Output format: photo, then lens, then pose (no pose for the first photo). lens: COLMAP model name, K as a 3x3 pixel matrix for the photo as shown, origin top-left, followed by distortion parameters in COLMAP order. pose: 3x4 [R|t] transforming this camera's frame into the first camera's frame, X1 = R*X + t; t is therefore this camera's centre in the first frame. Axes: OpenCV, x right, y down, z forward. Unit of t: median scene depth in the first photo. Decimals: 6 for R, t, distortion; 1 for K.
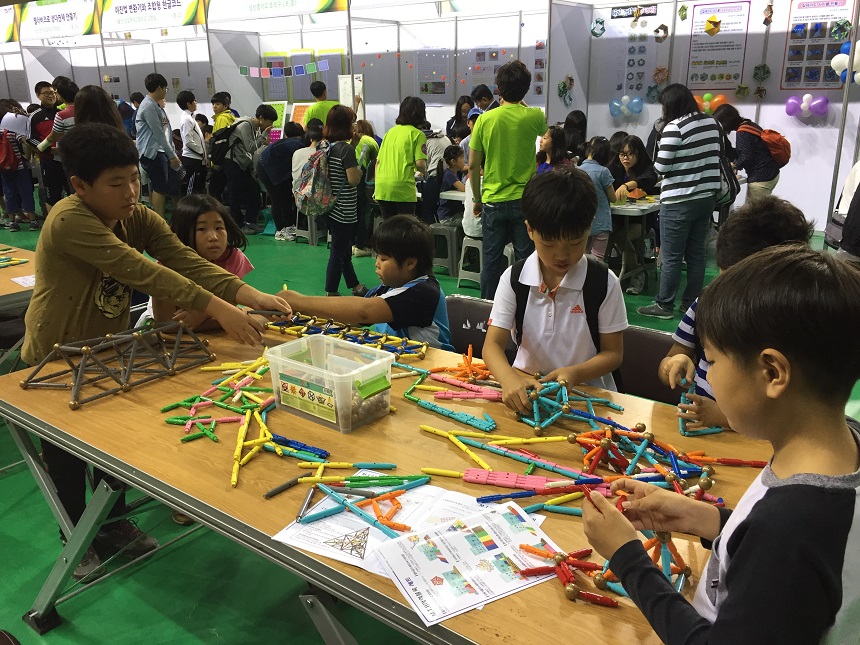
lens RADIAL K [[730.9, 0, 432.6], [0, 730.9, 321.4], [0, 0, 1]] dist [0.093209, -0.125736]
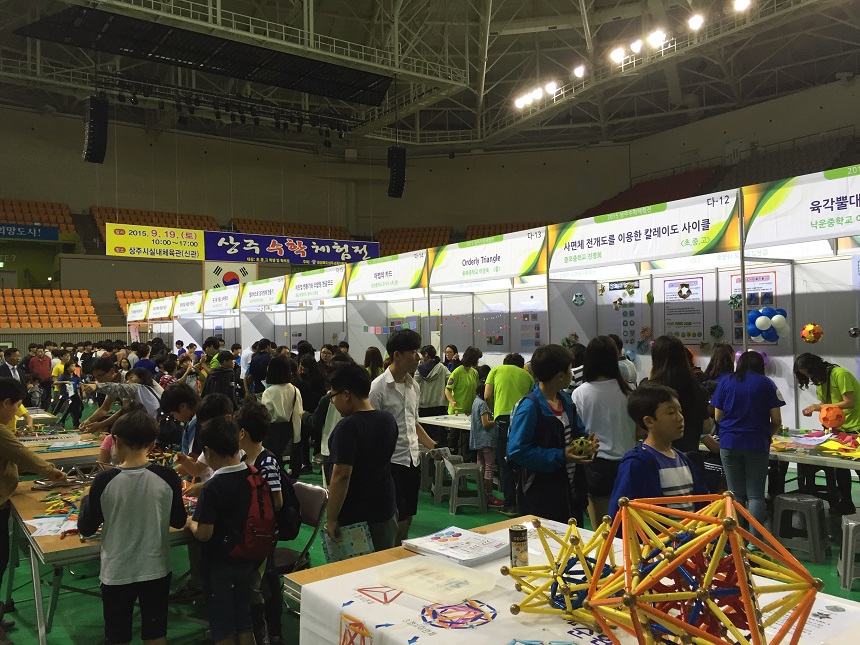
lens RADIAL K [[730.9, 0, 432.6], [0, 730.9, 321.4], [0, 0, 1]] dist [0.093209, -0.125736]
pose [[0.954971, -0.006506, -0.296629, 0.328990], [-0.089325, 0.947071, -0.308345, 0.058274], [0.282935, 0.320957, 0.903844, -0.210256]]
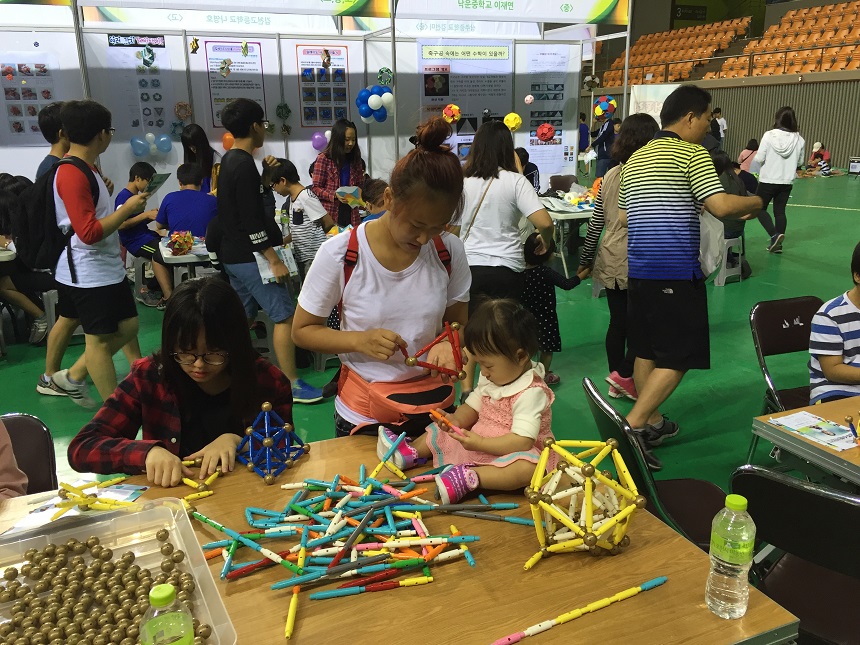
lens RADIAL K [[730.9, 0, 432.6], [0, 730.9, 321.4], [0, 0, 1]] dist [0.093209, -0.125736]
pose [[0.498776, -0.224305, 0.837204, -0.376495], [0.269184, 0.958255, 0.096367, -0.081904], [-0.823871, 0.177297, 0.538334, 0.279218]]
